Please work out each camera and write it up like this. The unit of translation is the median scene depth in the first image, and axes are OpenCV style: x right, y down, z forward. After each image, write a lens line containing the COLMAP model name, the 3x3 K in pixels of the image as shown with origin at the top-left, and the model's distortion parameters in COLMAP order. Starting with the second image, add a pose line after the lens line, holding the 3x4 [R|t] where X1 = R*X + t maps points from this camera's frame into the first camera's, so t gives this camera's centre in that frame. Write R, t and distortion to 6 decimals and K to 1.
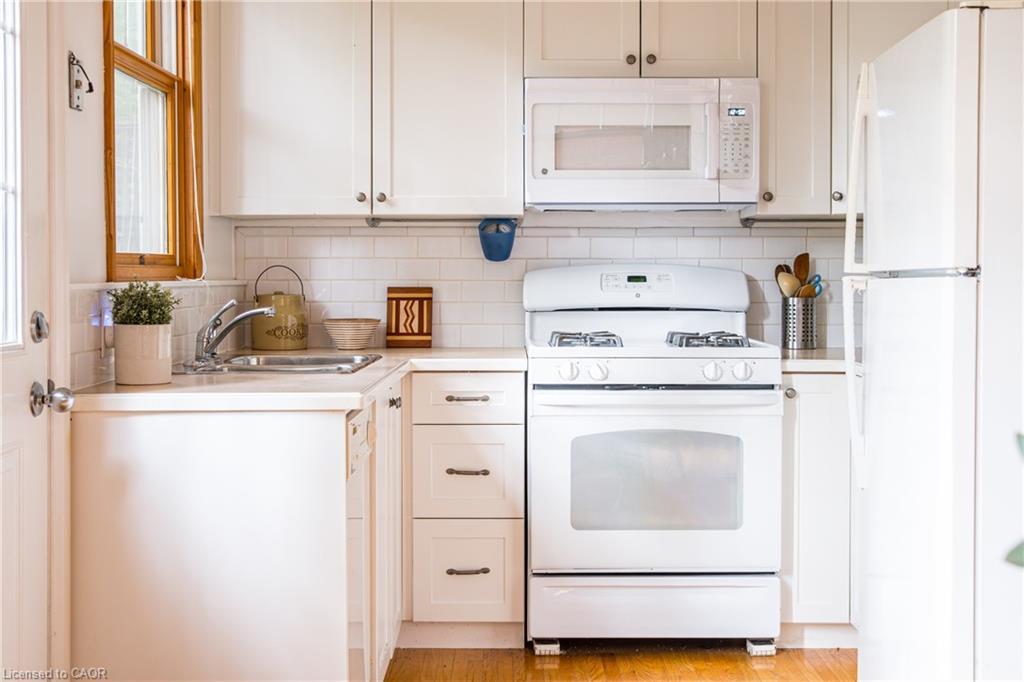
lens RADIAL K [[1336.6, 0, 518.7], [0, 1336.6, 283.2], [0, 0, 1]] dist [-0.003395, 0.000000]
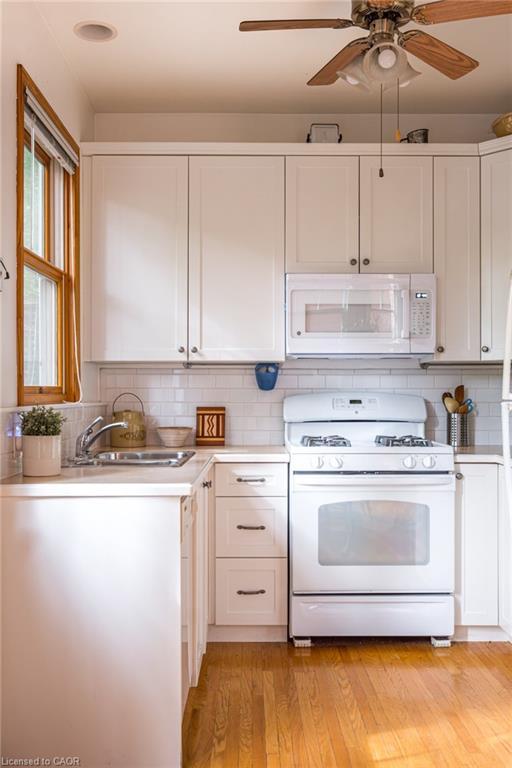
lens RADIAL K [[757.6, 0, 253.1], [0, 757.6, 384.7], [0, 0, 1]] dist [-0.003737, 0.000000]
pose [[1.000000, 0.000542, 0.000171, -0.035722], [-0.000539, 0.999825, -0.018705, -0.007330], [-0.000181, 0.018704, 0.999825, 0.121147]]
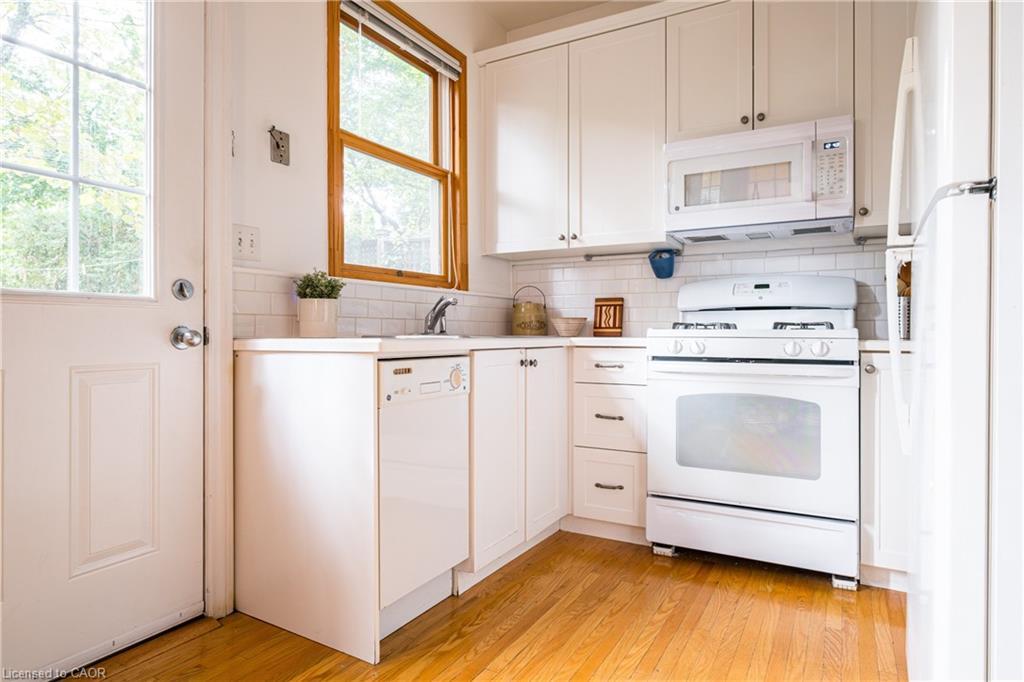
lens RADIAL K [[579.1, 0, 531.1], [0, 579.1, 332.4], [0, 0, 1]] dist [-0.006033, -0.000575]
pose [[0.867603, -0.002072, -0.497252, 0.196938], [-0.003466, 0.999942, -0.010213, 0.056259], [0.497245, 0.010584, 0.867546, 0.412722]]
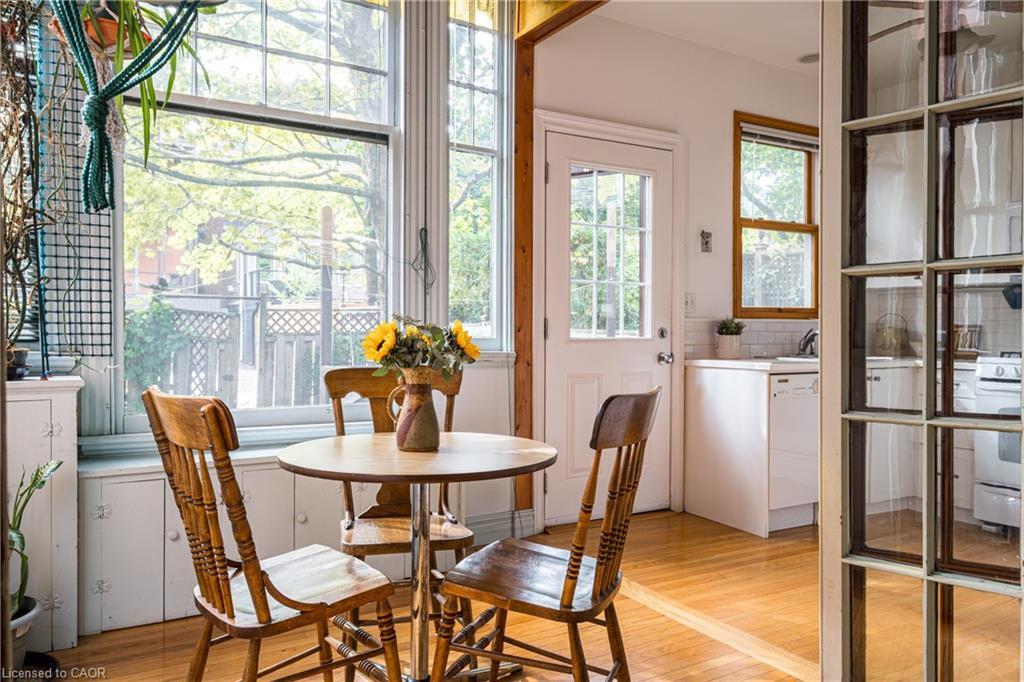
lens RADIAL K [[768.5, 0, 513.5], [0, 768.5, 339.7], [0, 0, 1]] dist [0.010337, 0.001815]
pose [[0.483868, 0.017479, -0.874967, 0.596282], [-0.011820, 0.999840, 0.013437, 0.018575], [0.875061, 0.003841, 0.483997, -0.042376]]
